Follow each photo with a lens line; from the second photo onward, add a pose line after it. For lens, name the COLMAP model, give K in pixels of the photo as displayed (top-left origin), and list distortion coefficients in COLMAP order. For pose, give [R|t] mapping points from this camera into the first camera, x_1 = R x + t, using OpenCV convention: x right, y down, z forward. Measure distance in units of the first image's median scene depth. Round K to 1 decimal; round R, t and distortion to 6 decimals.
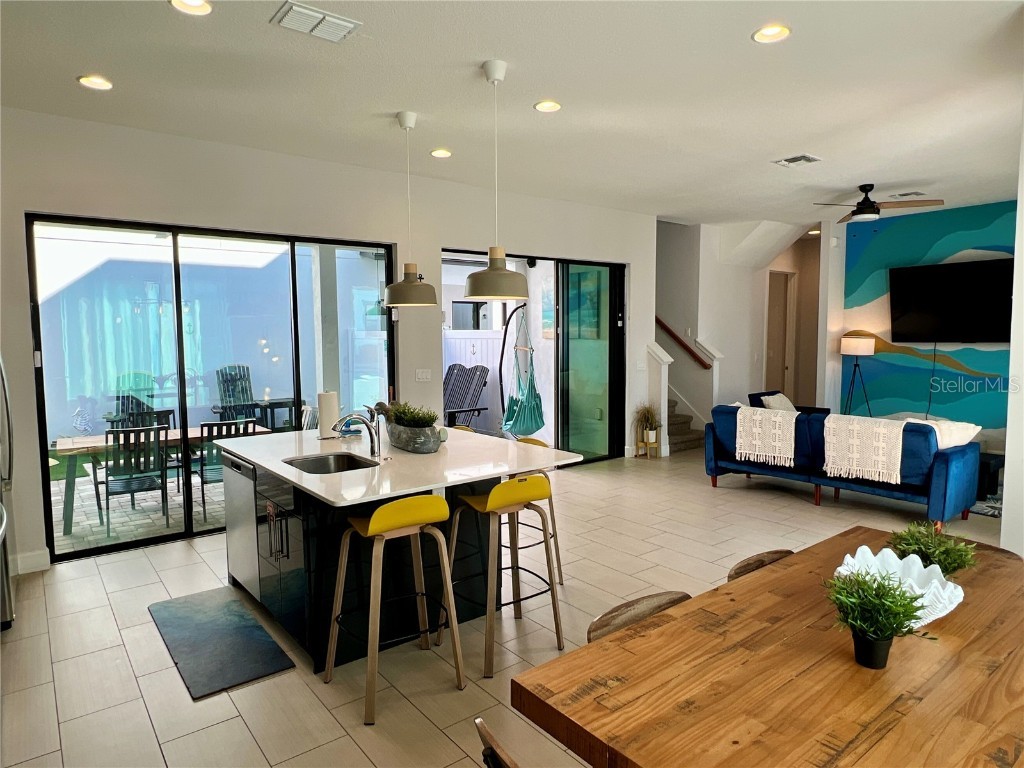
lens RADIAL K [[629.7, 0, 507.1], [0, 629.7, 382.7], [0, 0, 1]] dist [-0.004689, 0.001223]
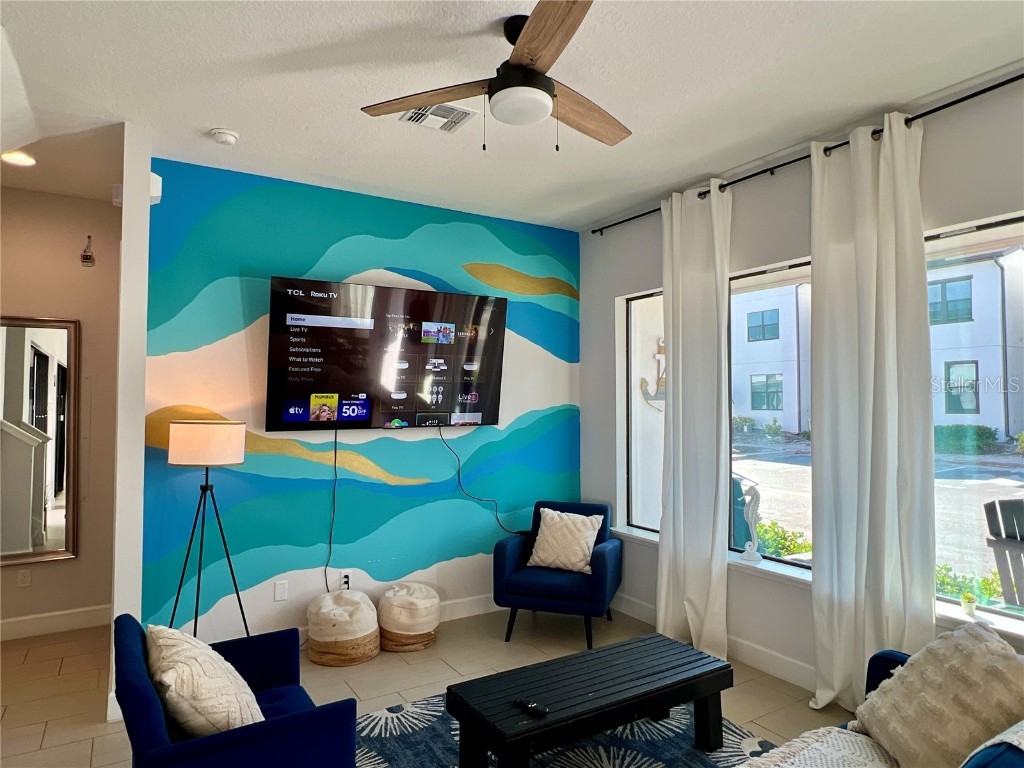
lens RADIAL K [[629.7, 0, 506.6], [0, 629.7, 383.8], [0, 0, 1]] dist [-0.004689, 0.001223]
pose [[0.114850, 0.040157, 0.992571, 0.201156], [0.077725, 0.995756, -0.049279, -0.079697], [-0.990337, 0.082807, 0.111241, 0.973184]]
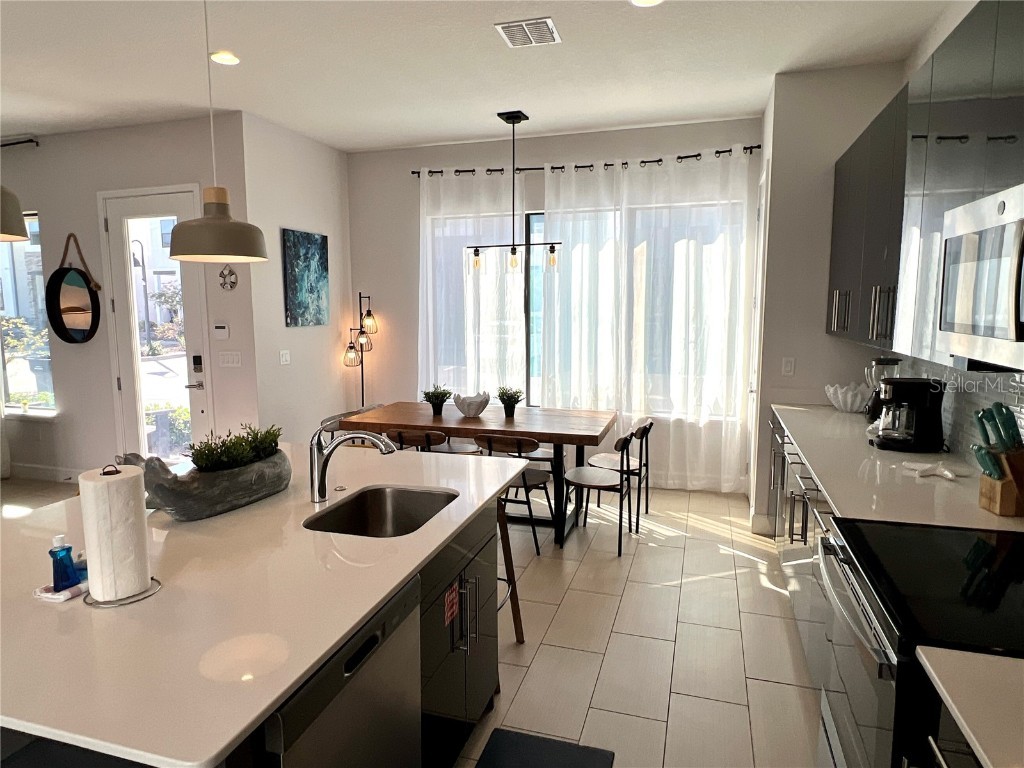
lens RADIAL K [[629.7, 0, 516.2], [0, 629.7, 381.6], [0, 0, 1]] dist [-0.004689, 0.001223]
pose [[-0.573412, -0.091197, 0.814175, -0.450945], [0.069339, 0.984817, 0.159146, -0.049950], [-0.816328, 0.147710, -0.558382, 0.631723]]
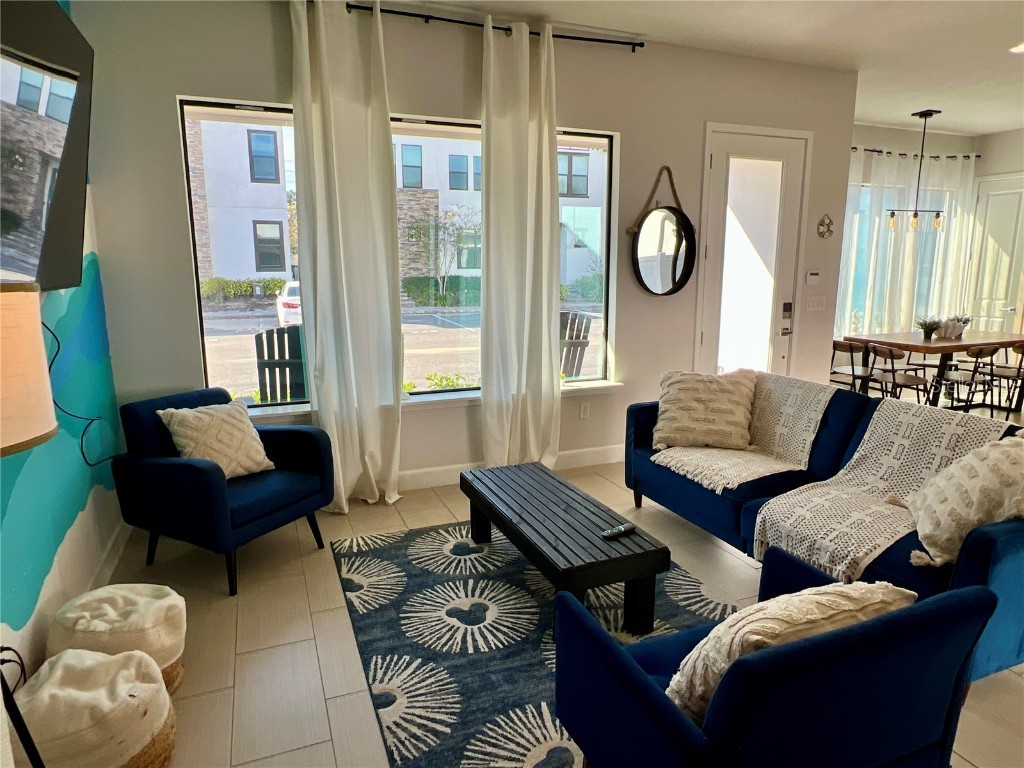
lens RADIAL K [[629.7, 0, 505.9], [0, 629.7, 387.1], [0, 0, 1]] dist [-0.004689, 0.001223]
pose [[-0.961130, -0.027769, 0.274697, 0.556558], [0.041429, 0.969160, 0.242925, -0.090054], [-0.272971, 0.244863, -0.930338, 1.394393]]
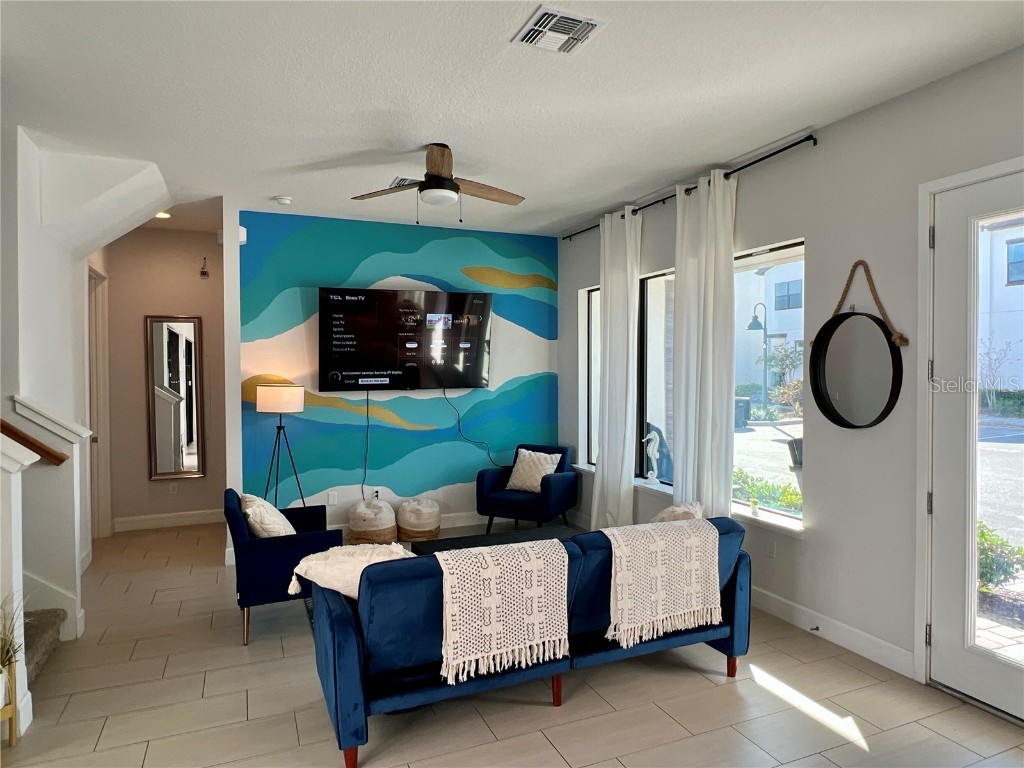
lens RADIAL K [[629.7, 0, 507.7], [0, 629.7, 386.3], [0, 0, 1]] dist [-0.004689, 0.001223]
pose [[0.257077, -0.019384, 0.966197, -0.023836], [0.079282, 0.996852, -0.001096, -0.067064], [-0.963133, 0.076884, 0.257804, 0.780676]]
